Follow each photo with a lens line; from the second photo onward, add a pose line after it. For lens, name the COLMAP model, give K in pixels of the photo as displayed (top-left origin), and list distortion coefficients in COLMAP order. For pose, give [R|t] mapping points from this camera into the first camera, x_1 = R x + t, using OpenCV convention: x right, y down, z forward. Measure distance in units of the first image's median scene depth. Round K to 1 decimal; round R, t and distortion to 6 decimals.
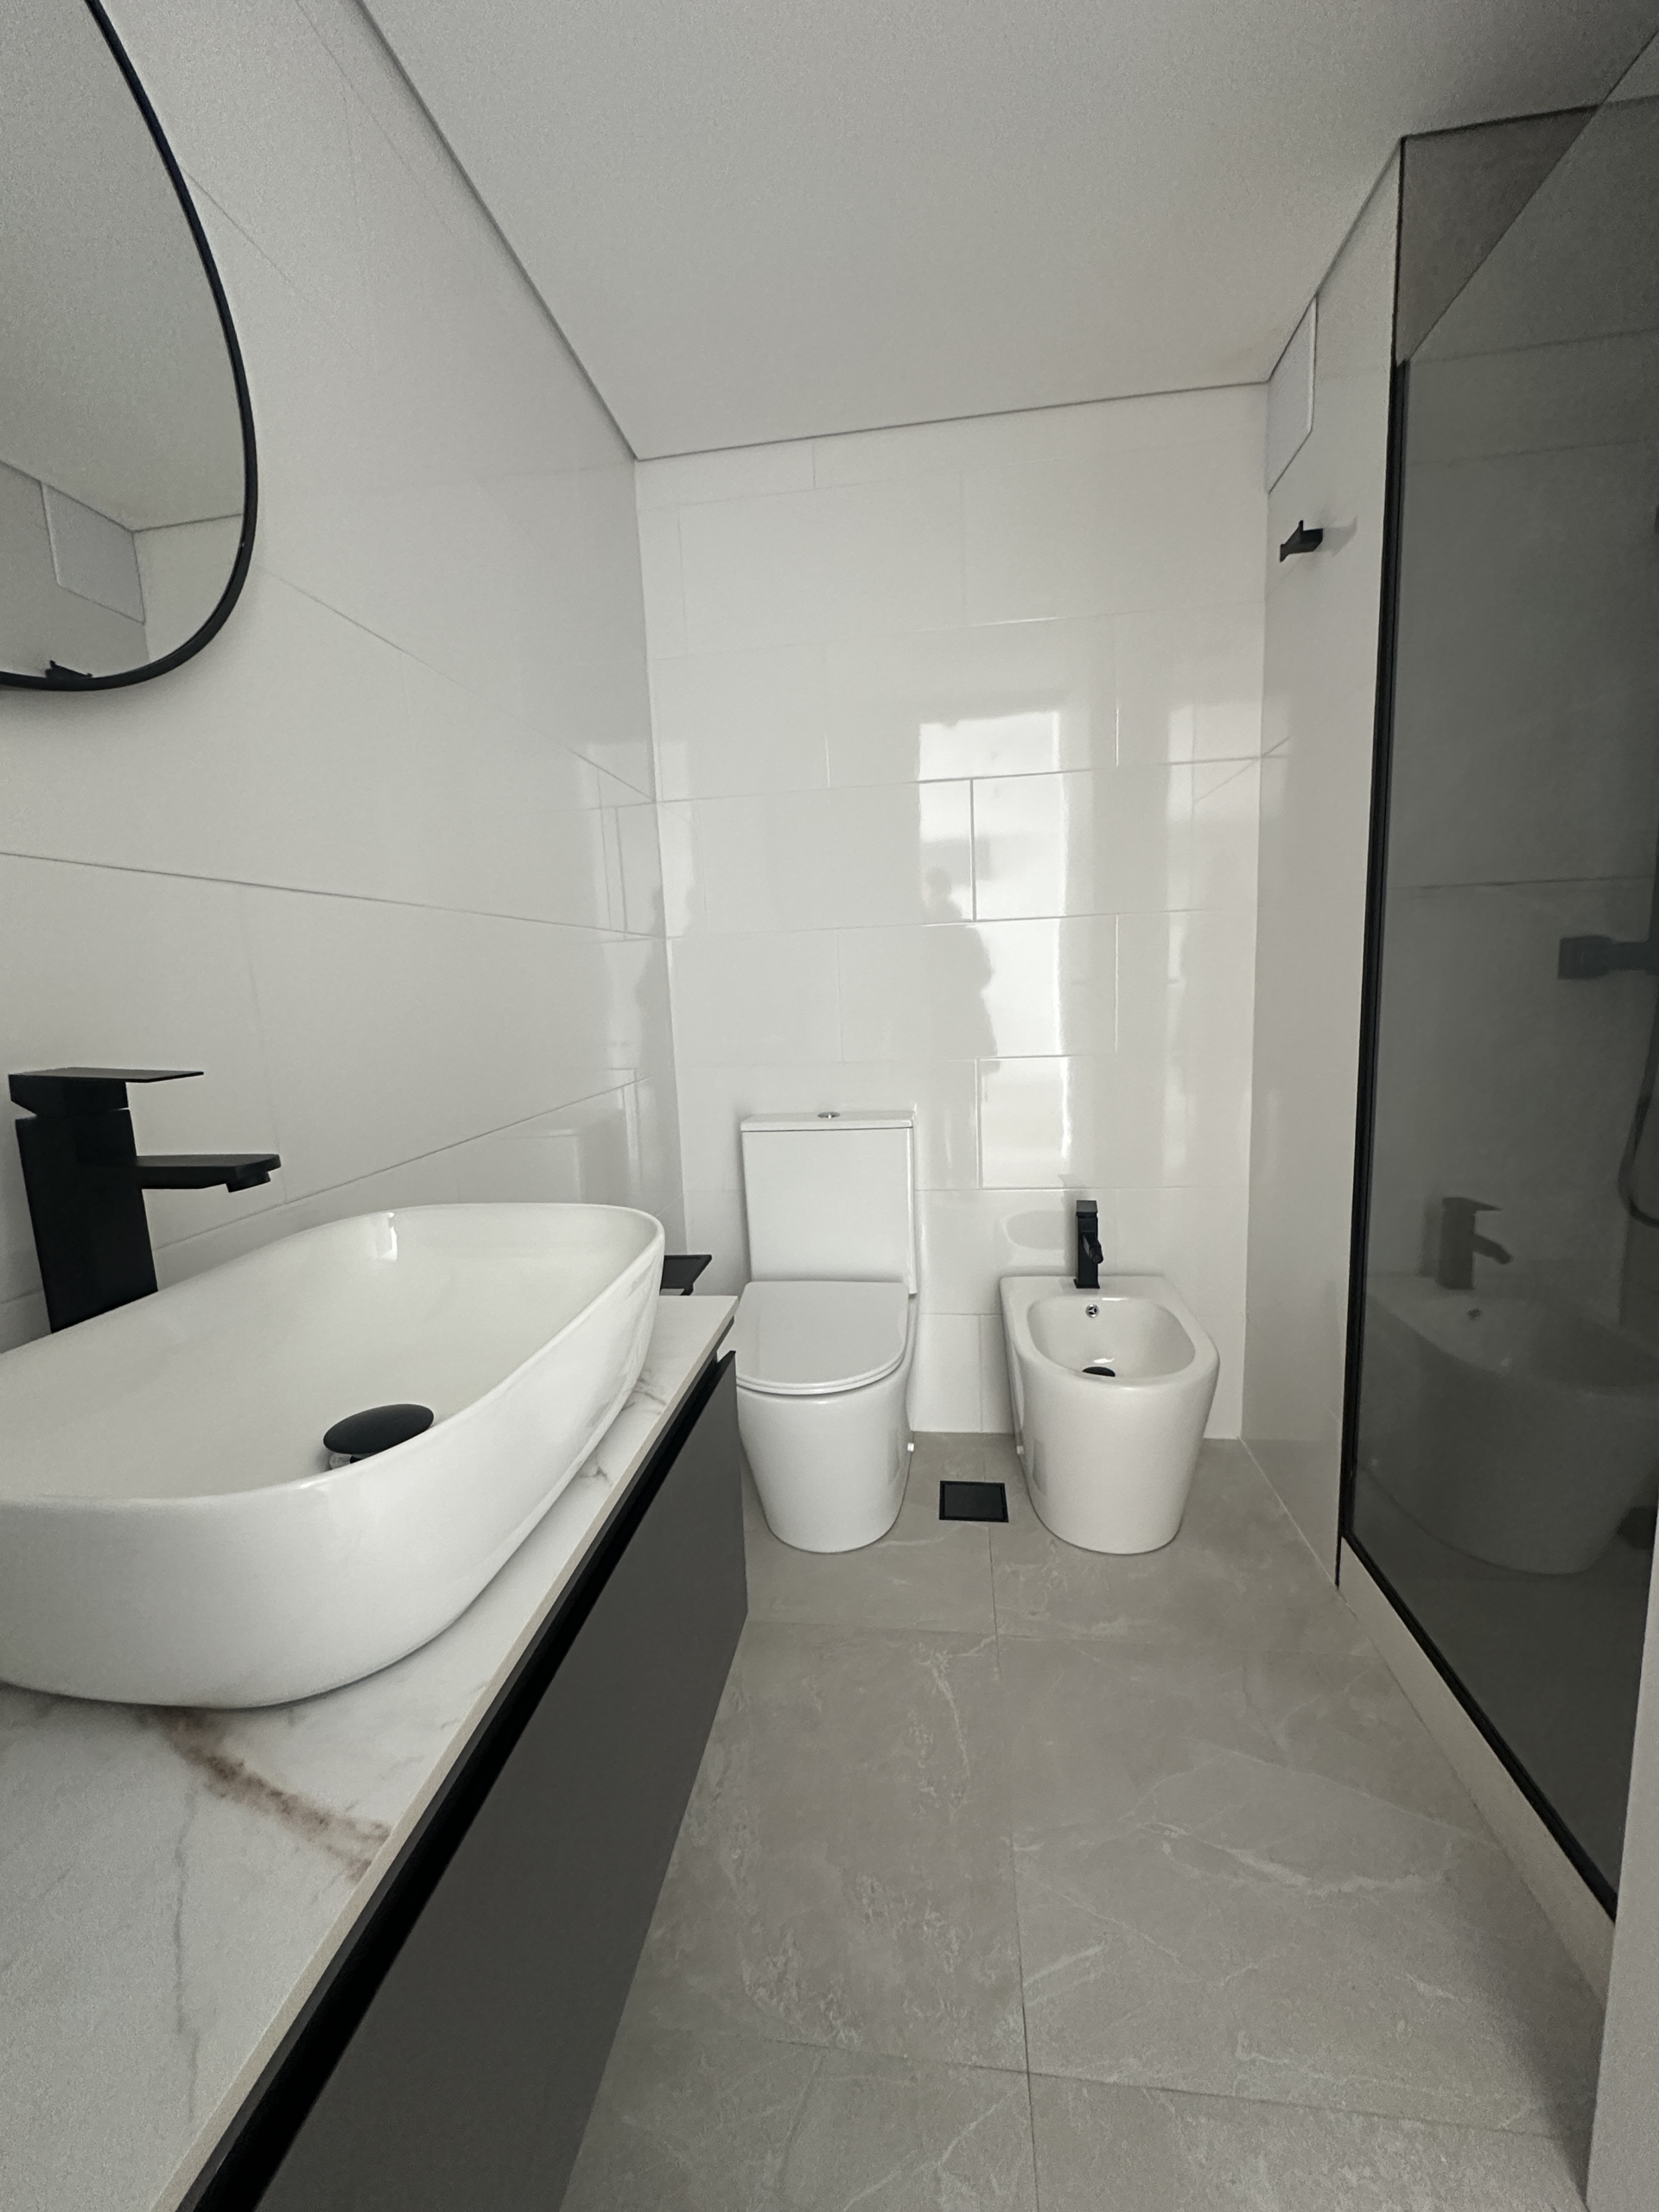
lens RADIAL K [[875.3, 0, 832.5], [0, 875.3, 1114.0], [0, 0, 1]] dist [-0.002144, -0.000457]
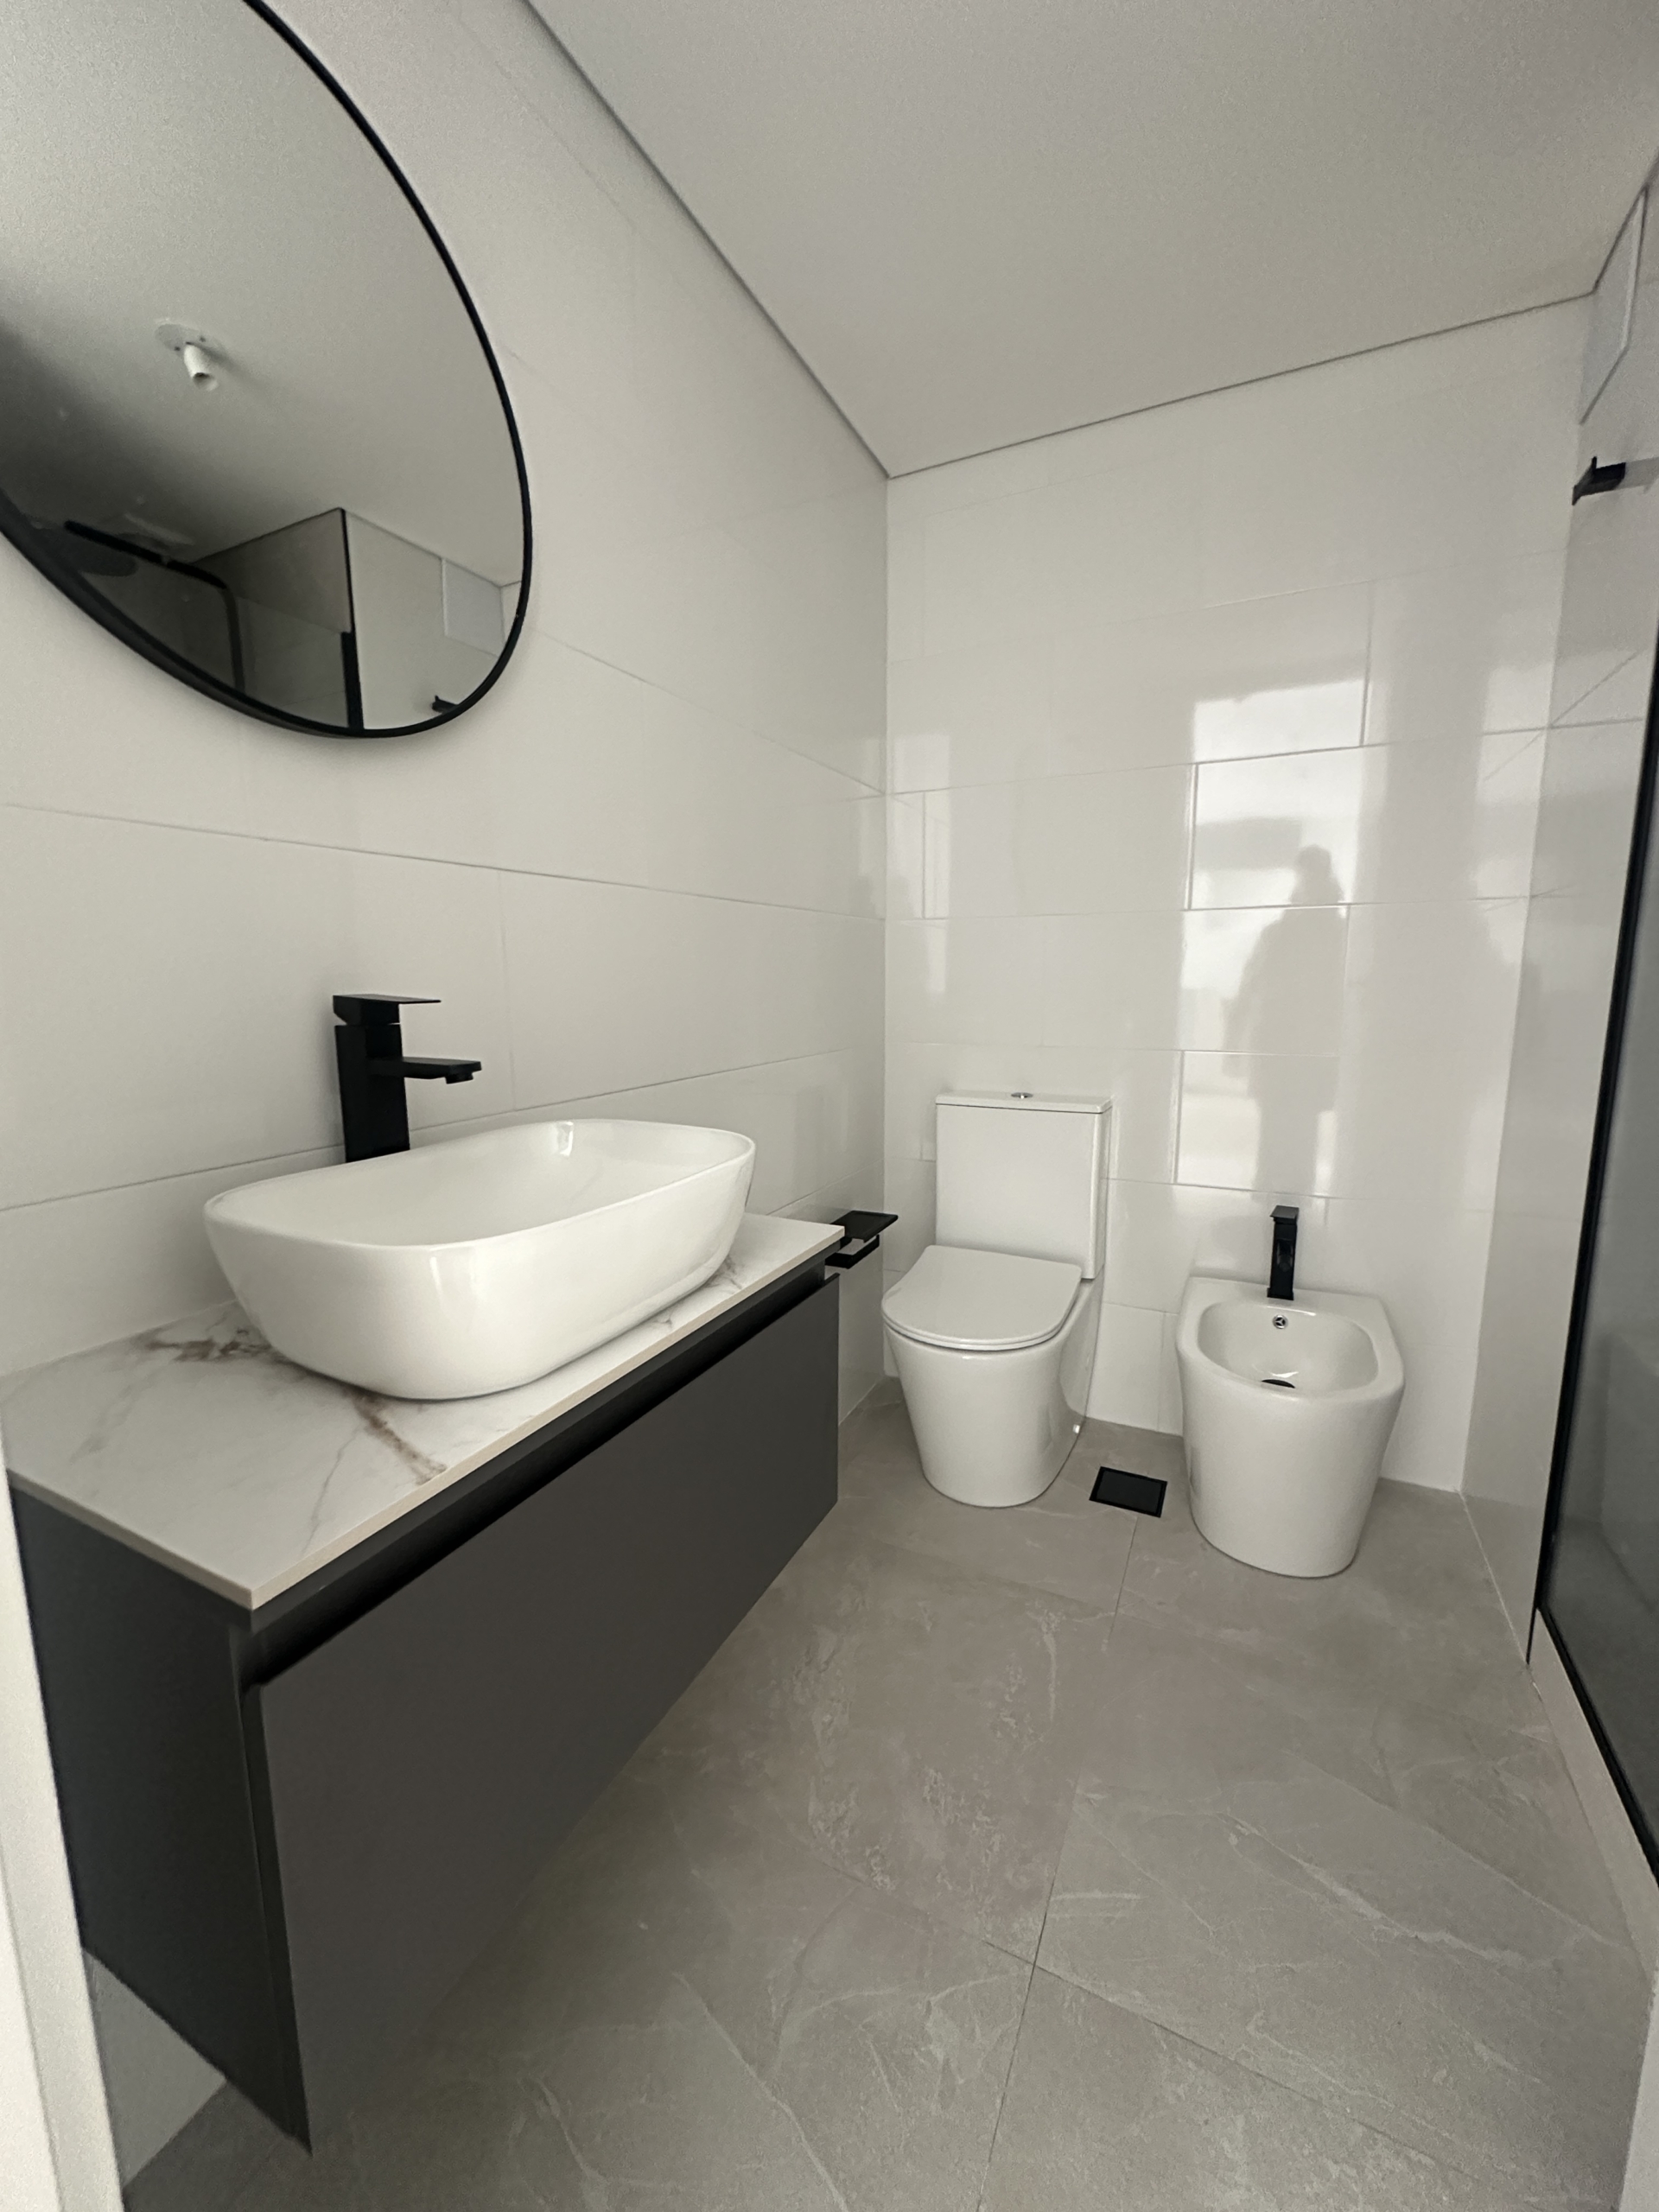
lens RADIAL K [[875.3, 0, 833.4], [0, 875.3, 1114.2], [0, 0, 1]] dist [-0.002144, -0.000457]
pose [[0.948729, 0.087854, -0.303637, 0.141619], [-0.083115, 0.996132, 0.028522, 0.017637], [0.304969, -0.001823, 0.952361, -0.072611]]
